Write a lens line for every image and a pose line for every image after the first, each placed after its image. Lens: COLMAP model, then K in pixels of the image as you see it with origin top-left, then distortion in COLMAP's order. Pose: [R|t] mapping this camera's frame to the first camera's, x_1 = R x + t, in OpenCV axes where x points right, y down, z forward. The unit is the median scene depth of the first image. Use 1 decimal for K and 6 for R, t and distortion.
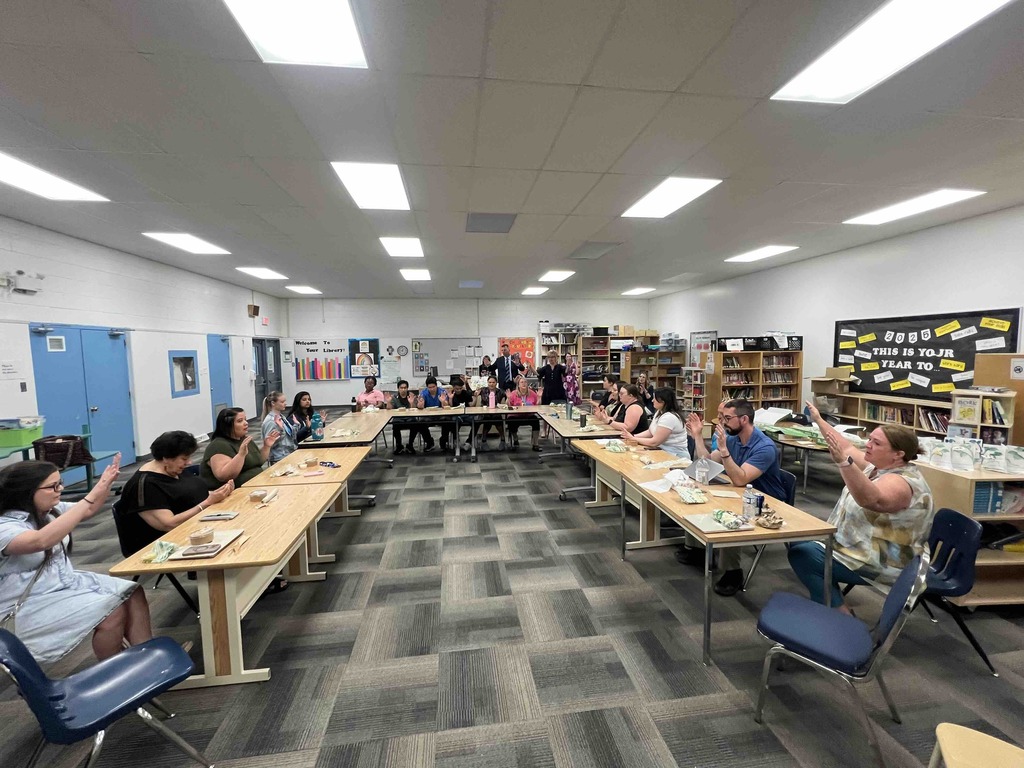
lens RADIAL K [[415.8, 0, 508.0], [0, 415.8, 382.4], [0, 0, 1]] dist [-0.000795, -0.000307]
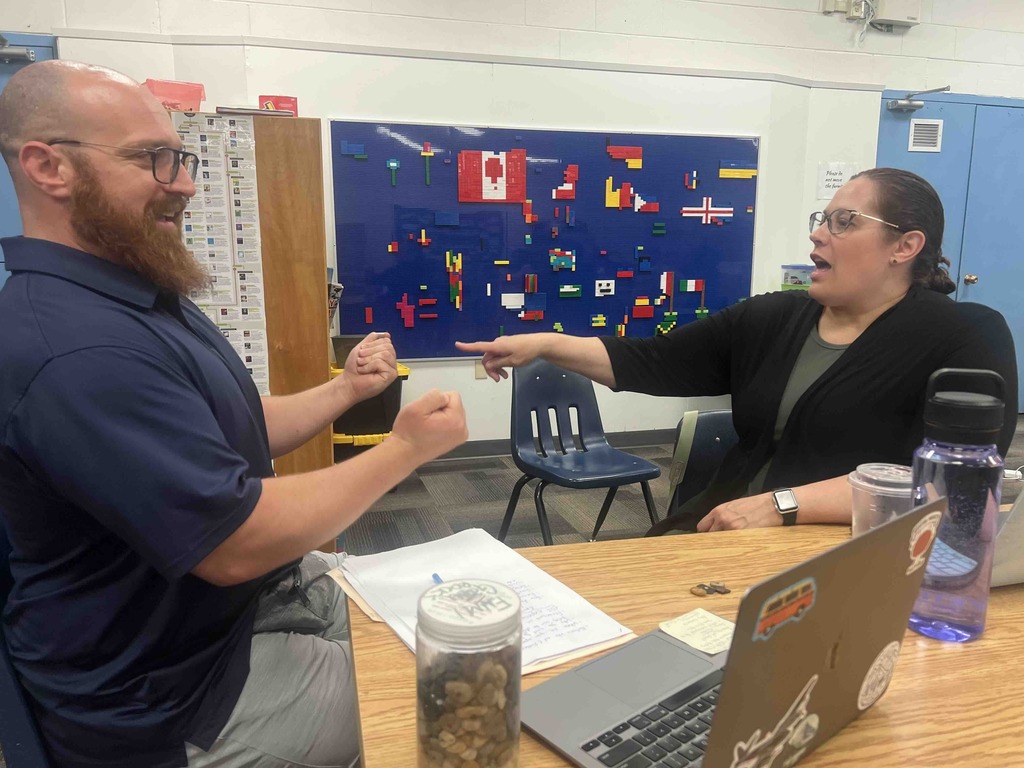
lens RADIAL K [[765.9, 0, 521.0], [0, 765.9, 377.8], [0, 0, 1]] dist [0.049140, -0.061302]
pose [[0.124626, 0.193302, -0.973192, -0.172175], [-0.086122, 0.979244, 0.183476, 0.053090], [0.988459, 0.060947, 0.138687, 0.357539]]
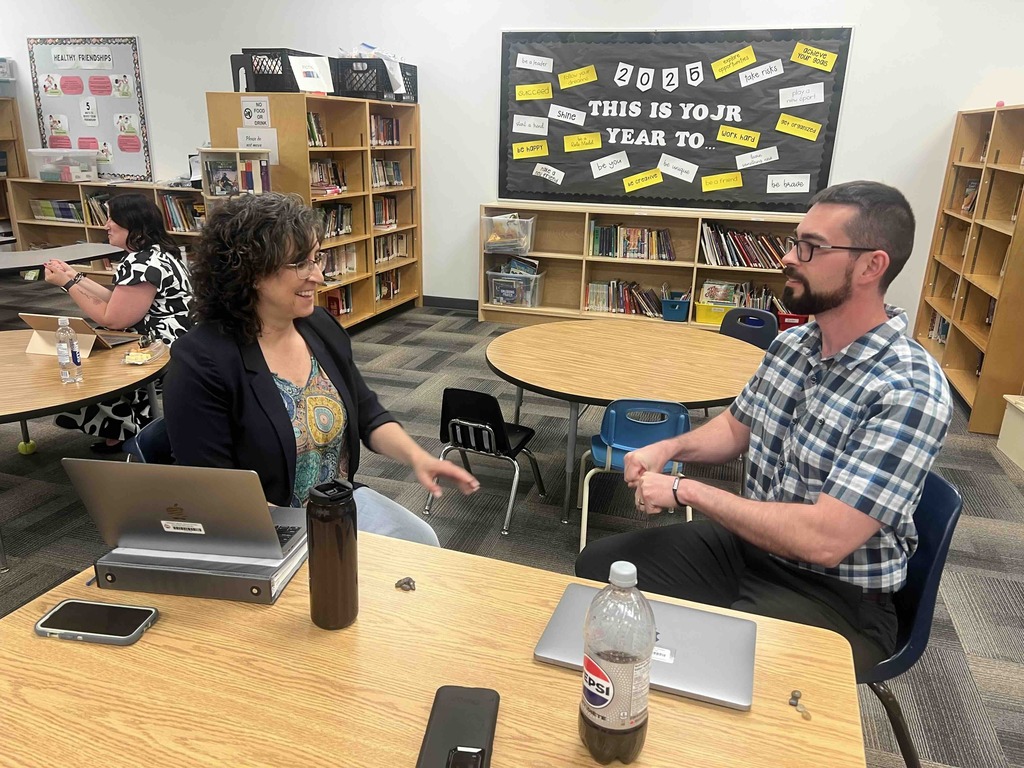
lens RADIAL K [[765.9, 0, 504.5], [0, 765.9, 378.1], [0, 0, 1]] dist [0.049140, -0.061302]
pose [[0.418872, -0.249609, 0.873064, 0.008535], [0.040421, 0.965649, 0.256686, -0.008292], [-0.907145, -0.072229, 0.414573, 0.745722]]
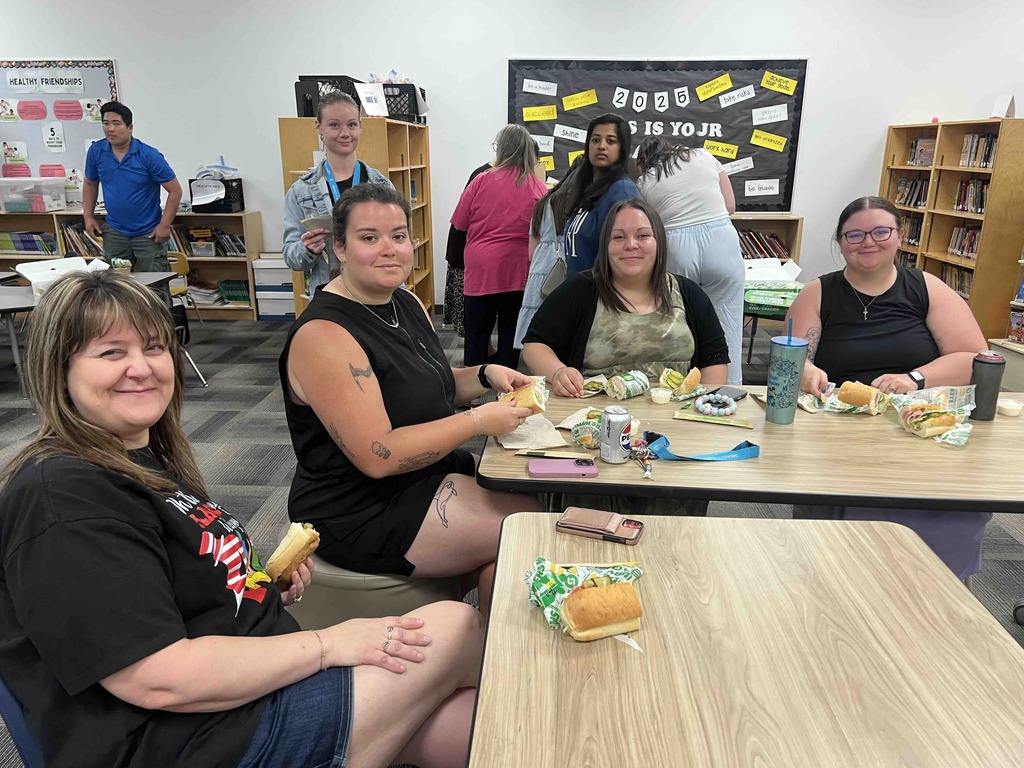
lens RADIAL K [[765.9, 0, 521.7], [0, 765.9, 380.1], [0, 0, 1]] dist [0.049140, -0.061302]
pose [[0.174192, -0.265073, 0.948364, -0.156423], [0.071006, 0.963962, 0.256391, -0.023301], [-0.982148, 0.022679, 0.186736, 0.962490]]
